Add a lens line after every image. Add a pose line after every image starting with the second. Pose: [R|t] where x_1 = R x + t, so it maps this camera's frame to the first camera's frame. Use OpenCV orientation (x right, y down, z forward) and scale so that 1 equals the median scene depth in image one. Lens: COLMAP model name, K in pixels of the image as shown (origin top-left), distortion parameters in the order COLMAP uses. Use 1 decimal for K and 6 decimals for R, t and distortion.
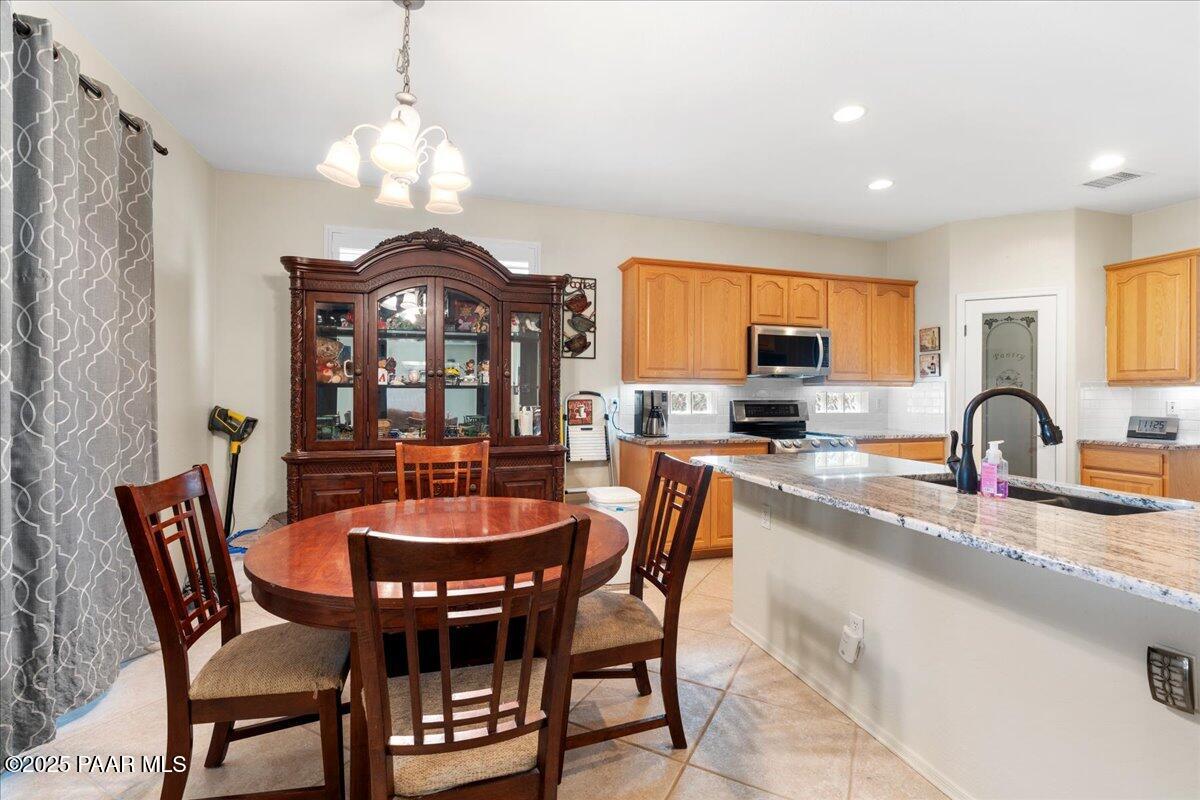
lens RADIAL K [[539.4, 0, 600.2], [0, 539.4, 394.4], [0, 0, 1]] dist [-0.000834, 0.000302]
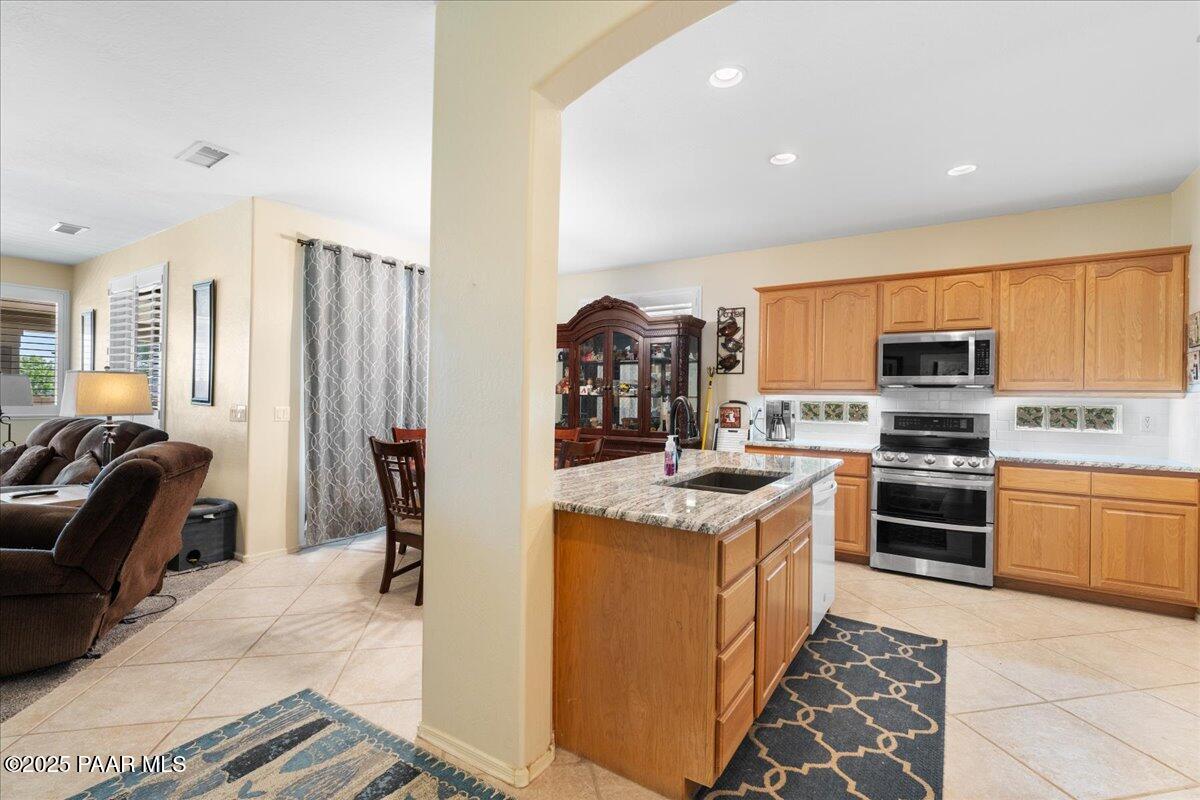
lens RADIAL K [[539.4, 0, 598.7], [0, 539.4, 399.9], [0, 0, 1]] dist [-0.000834, 0.000302]
pose [[0.639045, 0.007836, -0.769129, 0.714919], [-0.015531, 0.999876, -0.002717, 0.000820], [0.769012, 0.013682, 0.639088, -0.019292]]
